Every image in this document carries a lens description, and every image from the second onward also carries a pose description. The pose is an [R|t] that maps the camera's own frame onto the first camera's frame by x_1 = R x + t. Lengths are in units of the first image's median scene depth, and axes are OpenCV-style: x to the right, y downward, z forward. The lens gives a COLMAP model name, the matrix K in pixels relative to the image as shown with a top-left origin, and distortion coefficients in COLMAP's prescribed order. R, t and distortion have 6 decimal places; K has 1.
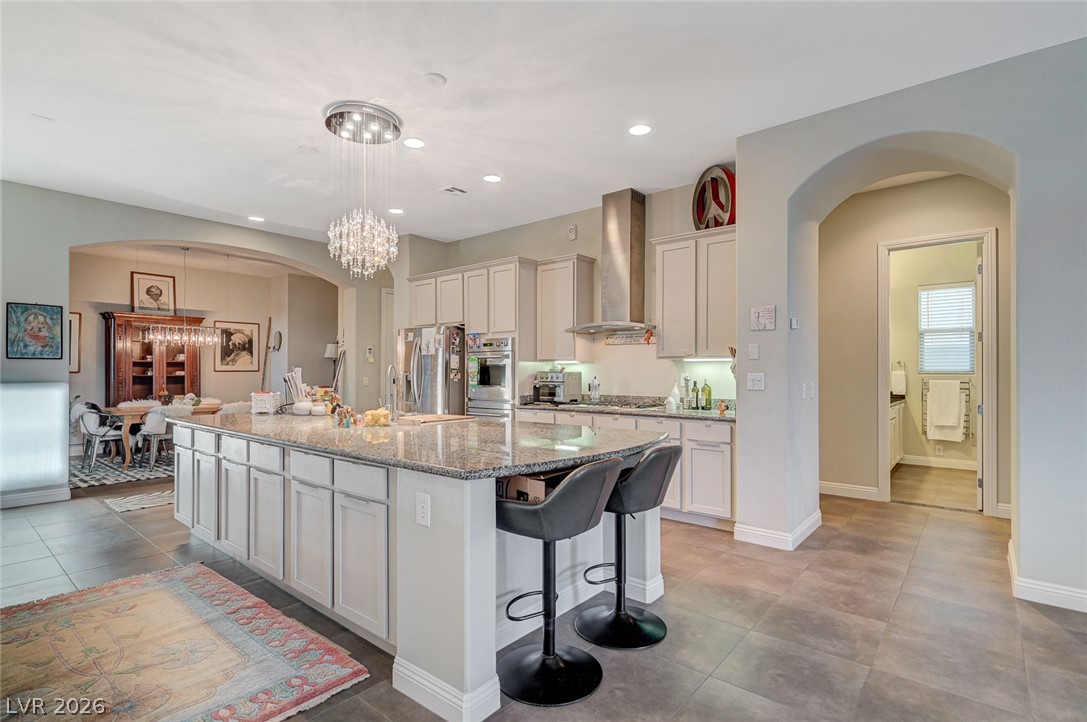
lens RADIAL K [[521.3, 0, 546.4], [0, 521.3, 368.6], [0, 0, 1]] dist [0.001306, 0.000138]
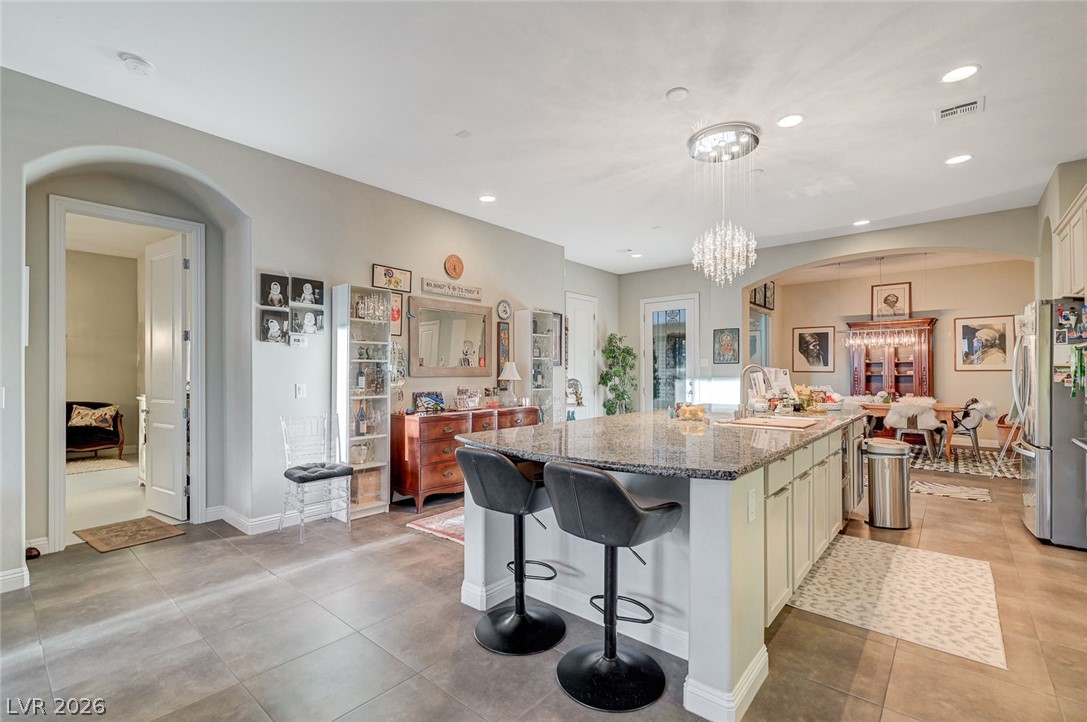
lens RADIAL K [[480.6, 0, 543.5], [0, 480.6, 361.0], [0, 0, 1]] dist [0.000010, 0.000105]
pose [[-0.016416, -0.023719, -0.999584, 0.316375], [0.007218, 0.999690, -0.023840, 0.002784], [0.999839, -0.007607, -0.016240, 0.311437]]
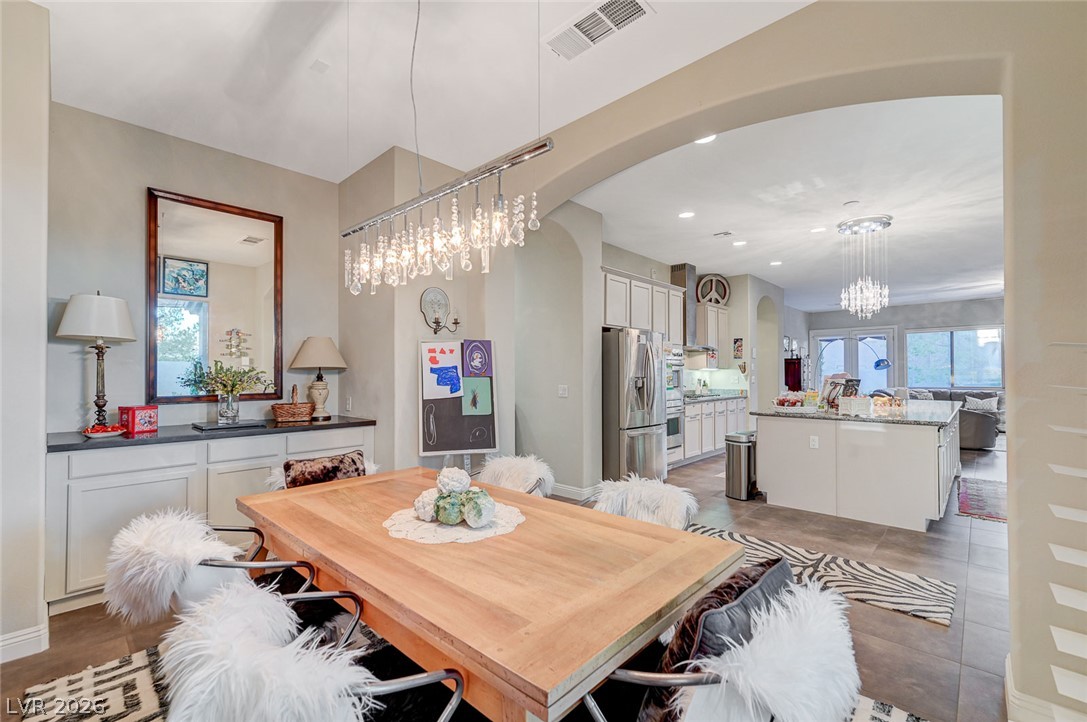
lens RADIAL K [[466.4, 0, 540.8], [0, 466.4, 368.3], [0, 0, 1]] dist [0.001273, 0.000221]
pose [[0.061052, 0.013417, 0.998044, -0.913816], [0.005073, 0.999893, -0.013752, 0.000558], [-0.998122, 0.005903, 0.060977, 0.940492]]
